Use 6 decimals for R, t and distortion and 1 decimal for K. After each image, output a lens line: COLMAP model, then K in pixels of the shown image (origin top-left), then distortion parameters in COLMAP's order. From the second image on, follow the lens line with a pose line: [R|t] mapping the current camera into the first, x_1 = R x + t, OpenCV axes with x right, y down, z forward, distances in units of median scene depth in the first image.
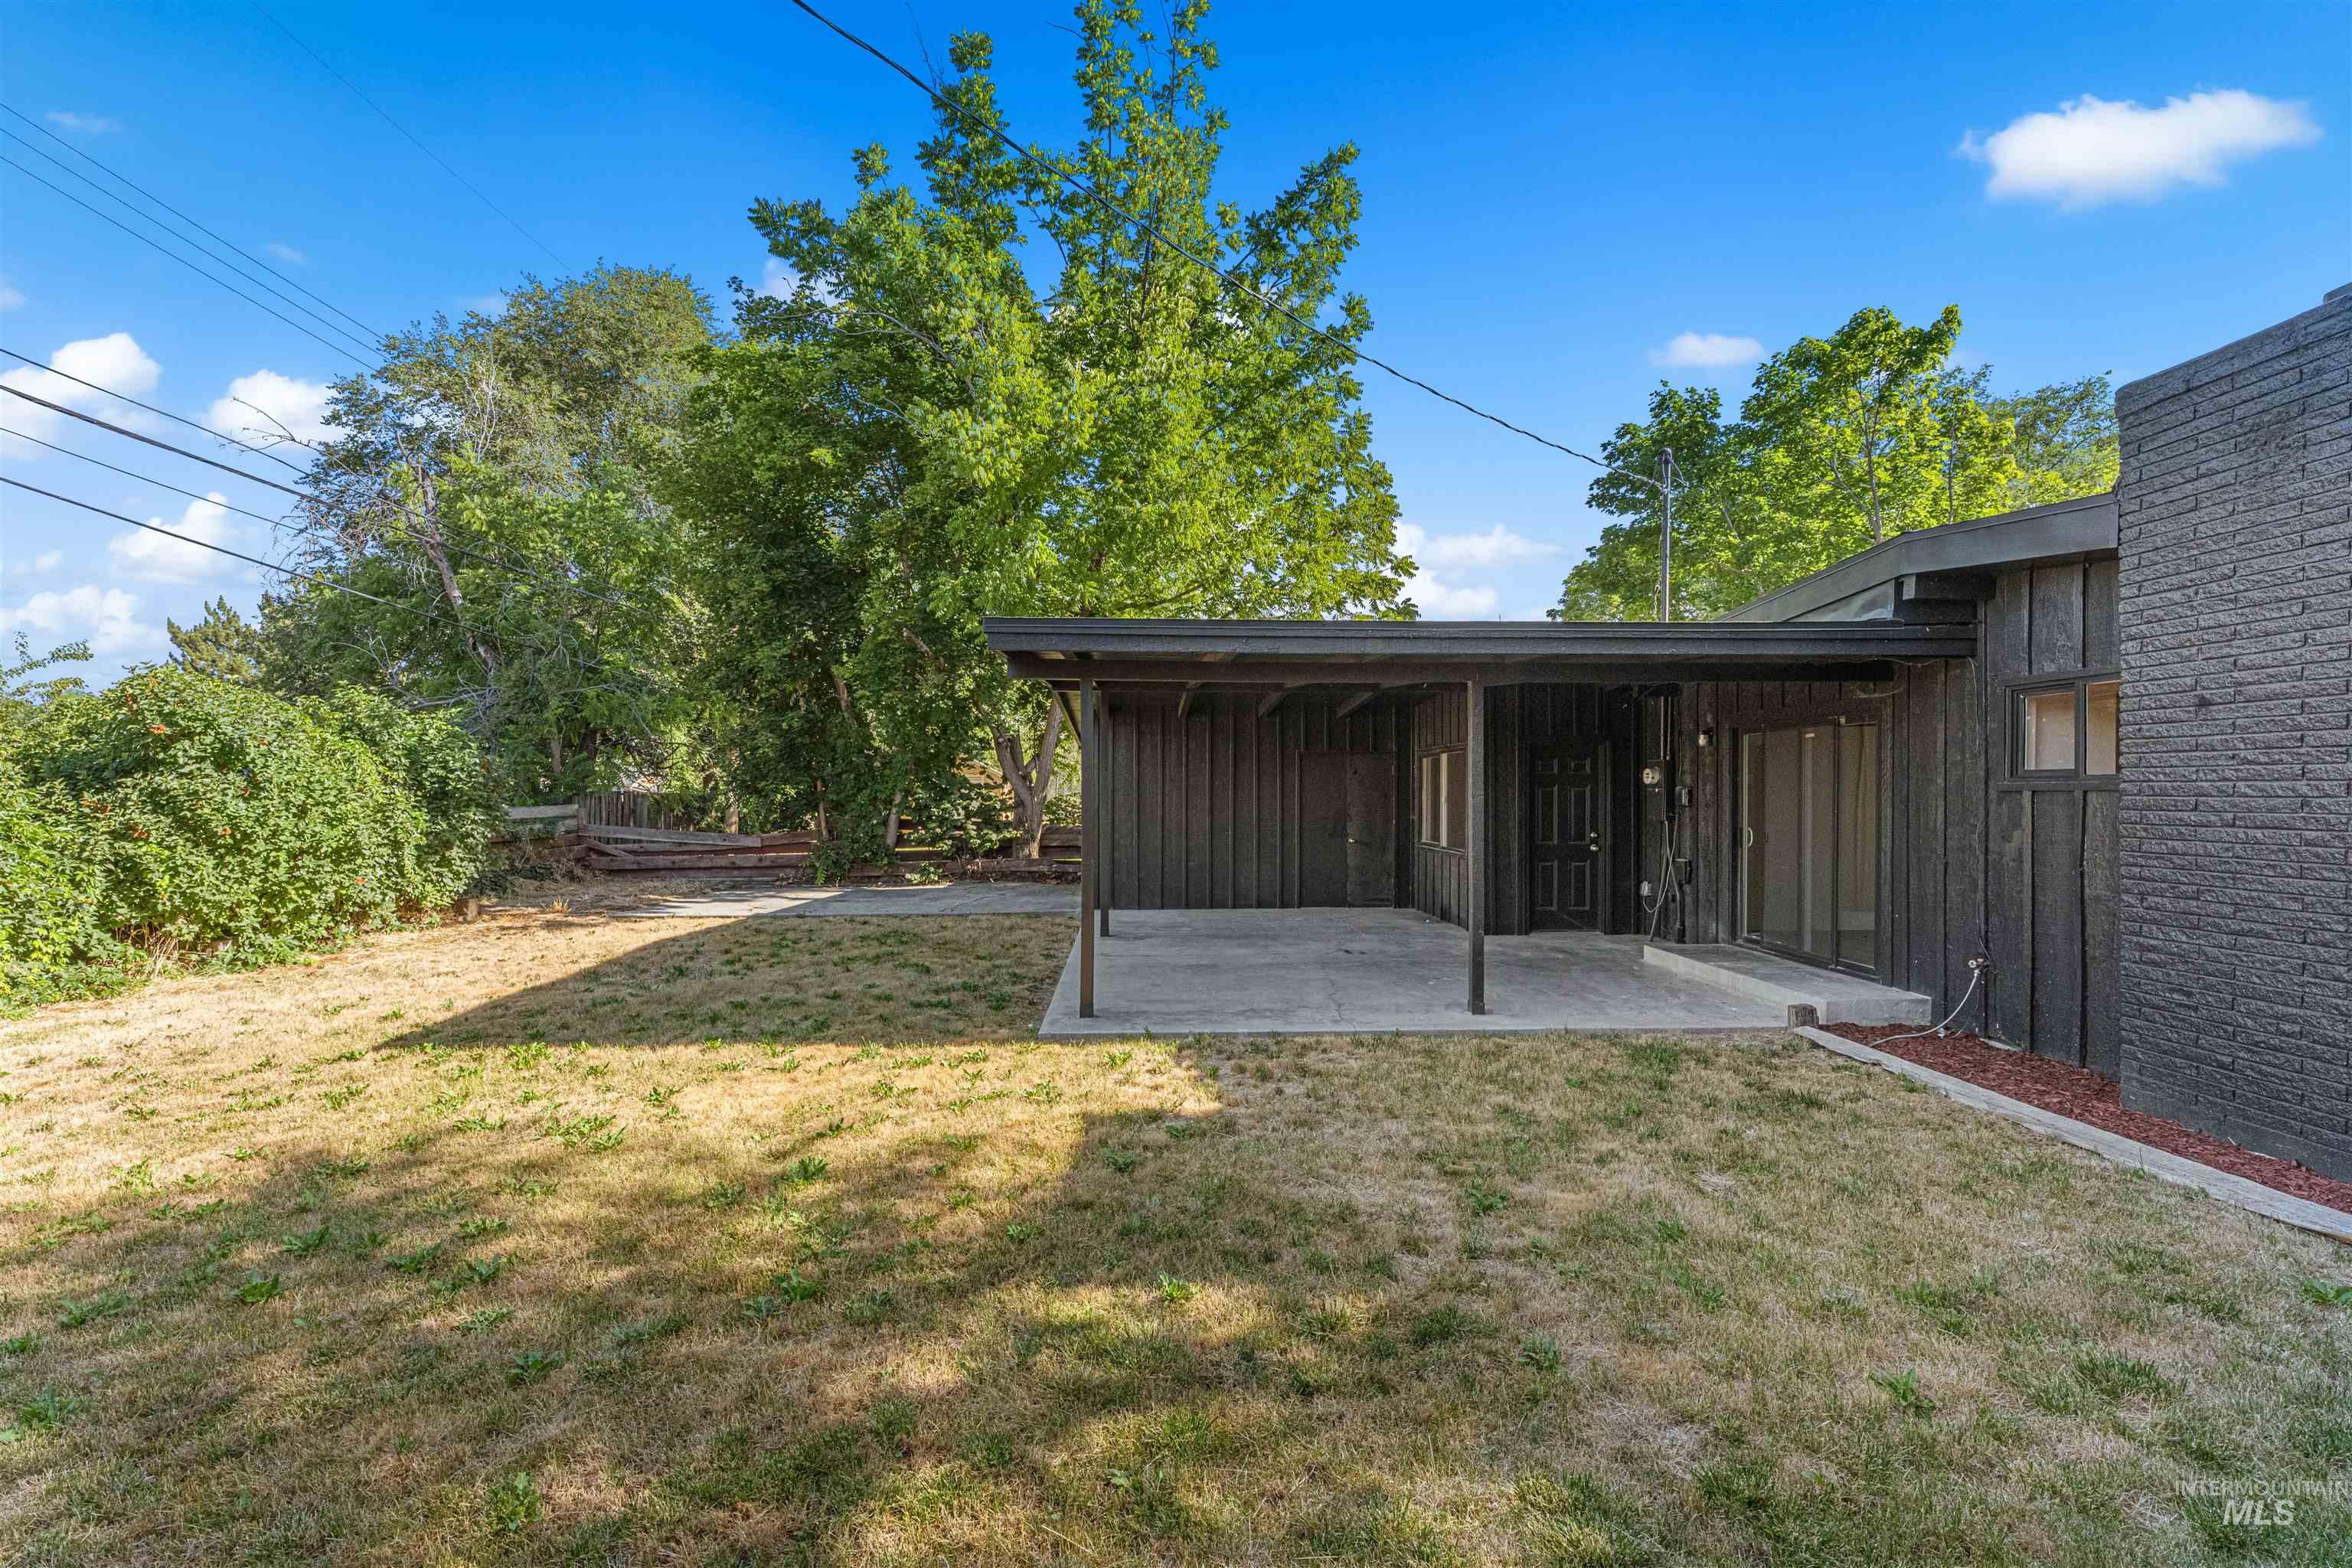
lens RADIAL K [[965.0, 0, 1175.4], [0, 965.0, 786.0], [0, 0, 1]] dist [-0.000838, -0.000716]
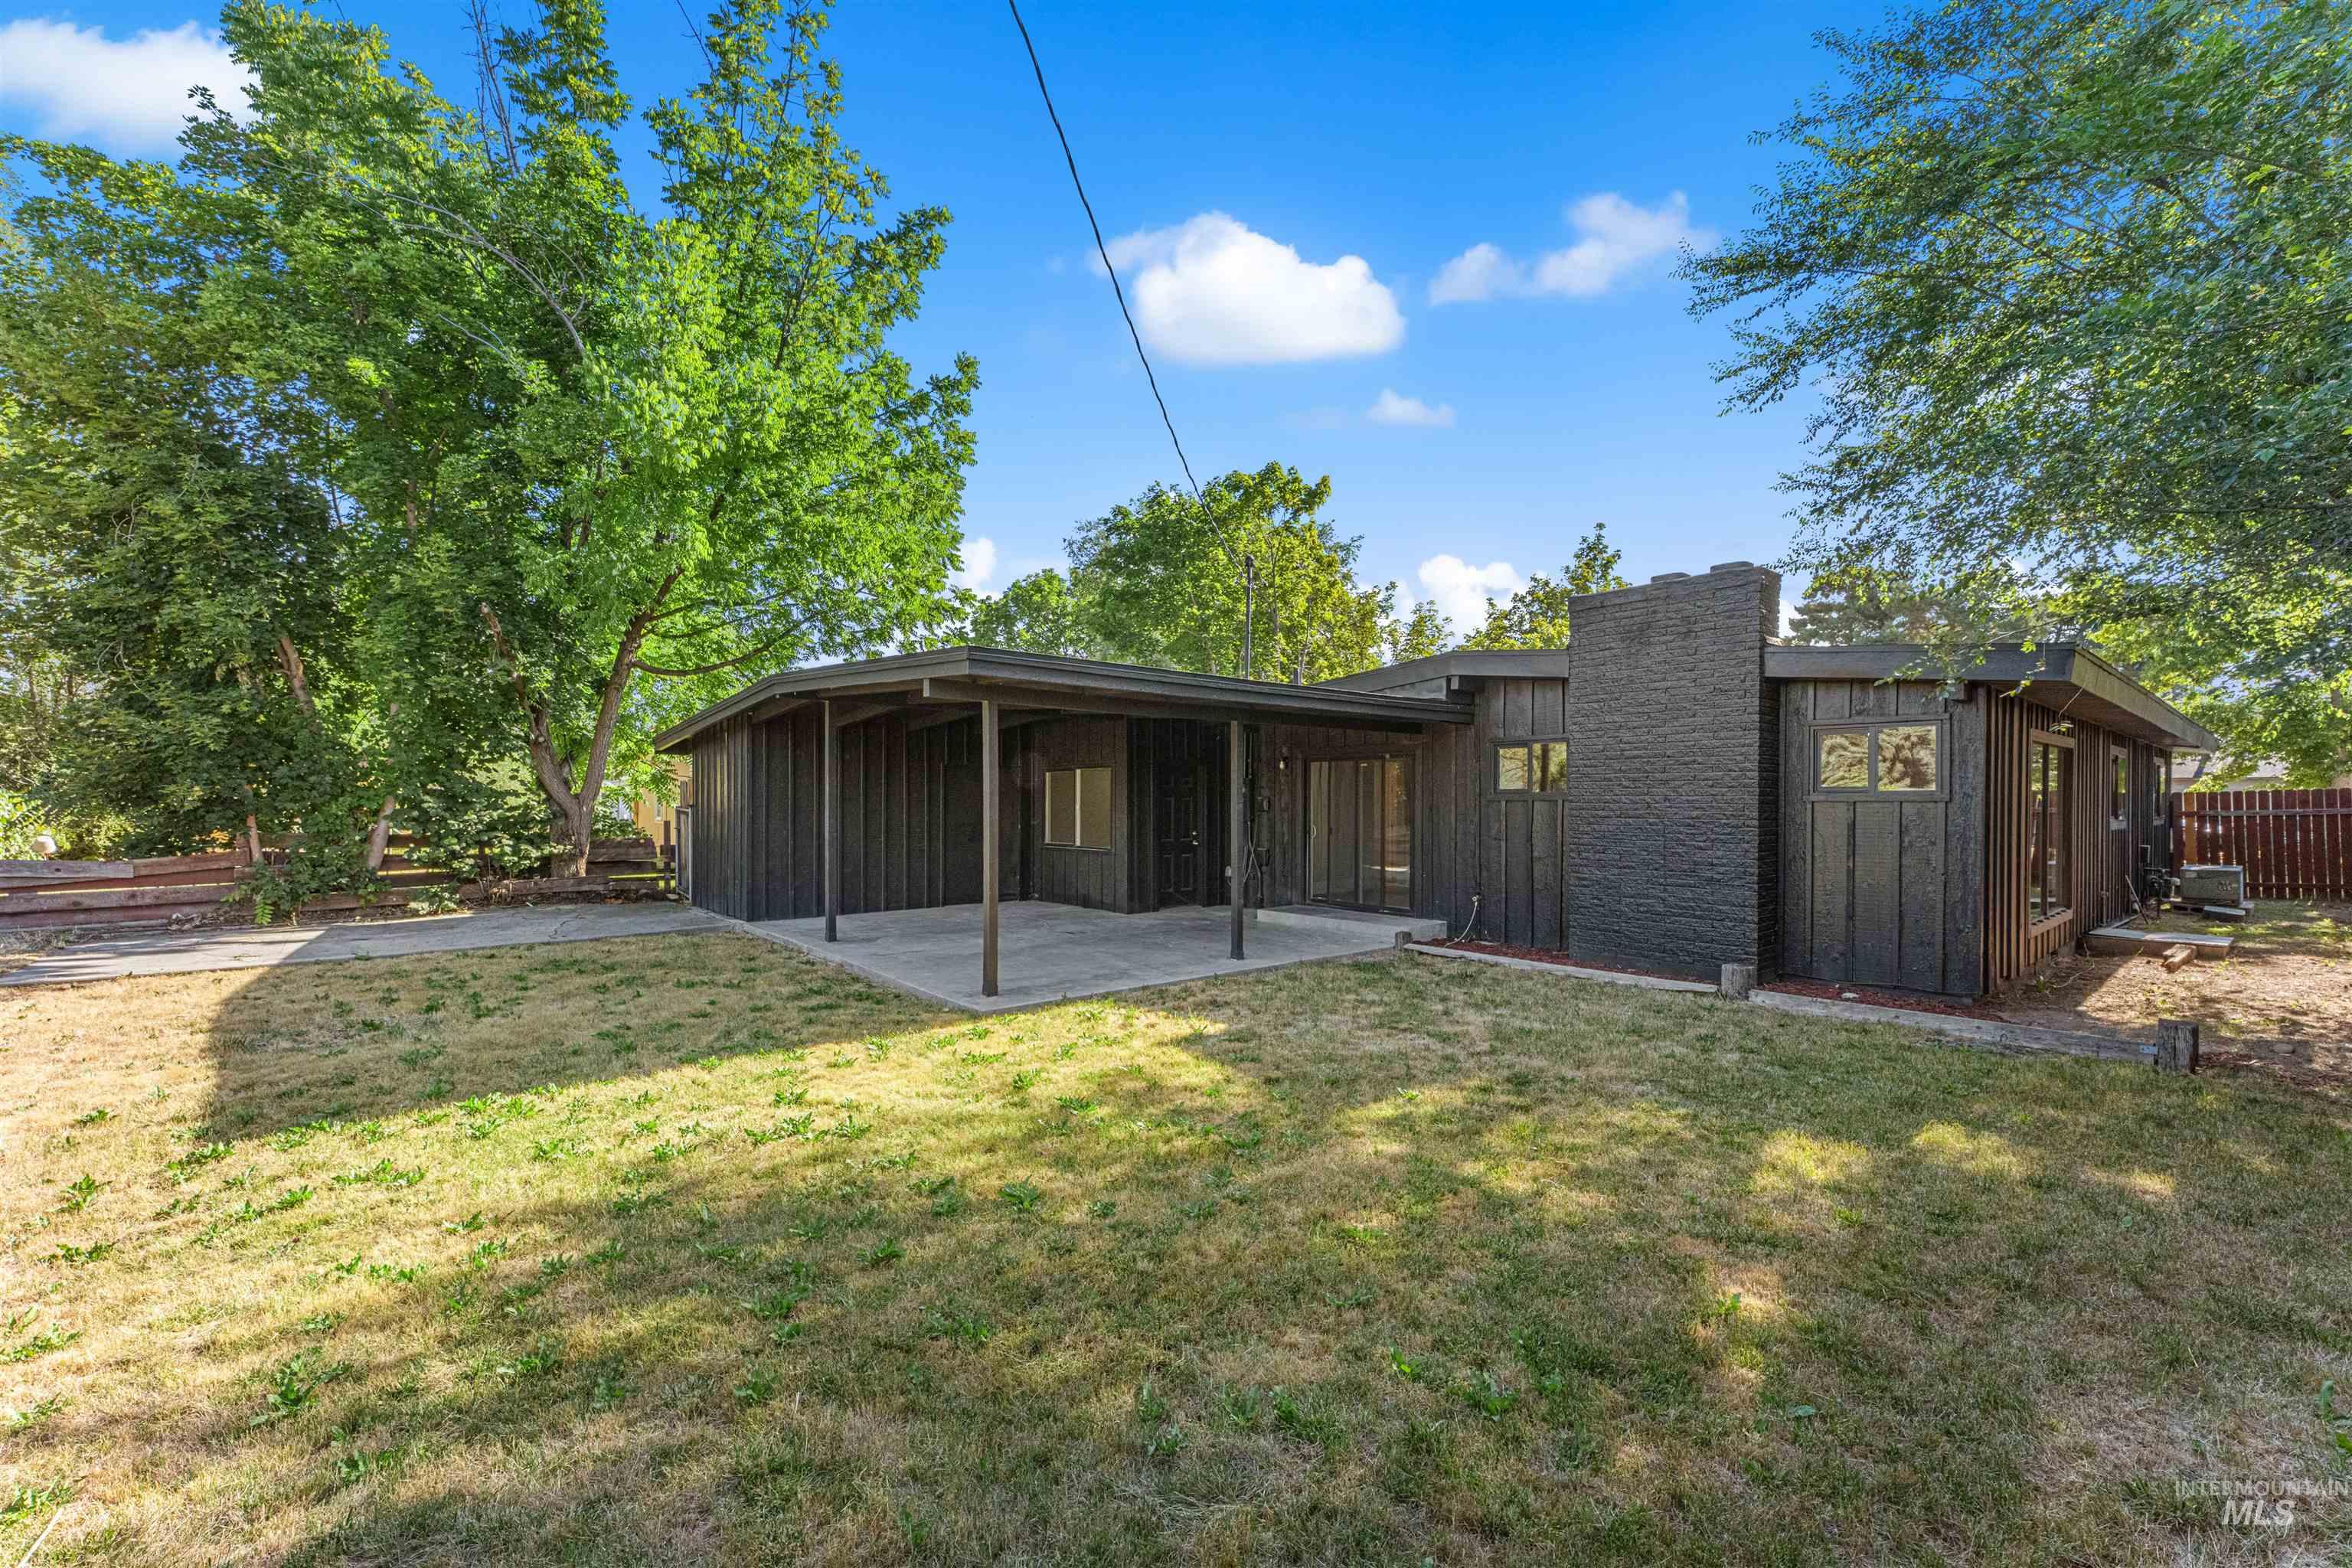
lens RADIAL K [[965.0, 0, 1159.0], [0, 965.0, 797.9], [0, 0, 1]] dist [-0.000838, -0.000716]
pose [[0.784666, 0.003920, 0.619906, -0.578843], [-0.005106, 0.999987, 0.000138, 0.002425], [-0.619898, -0.003274, 0.784676, -0.021870]]
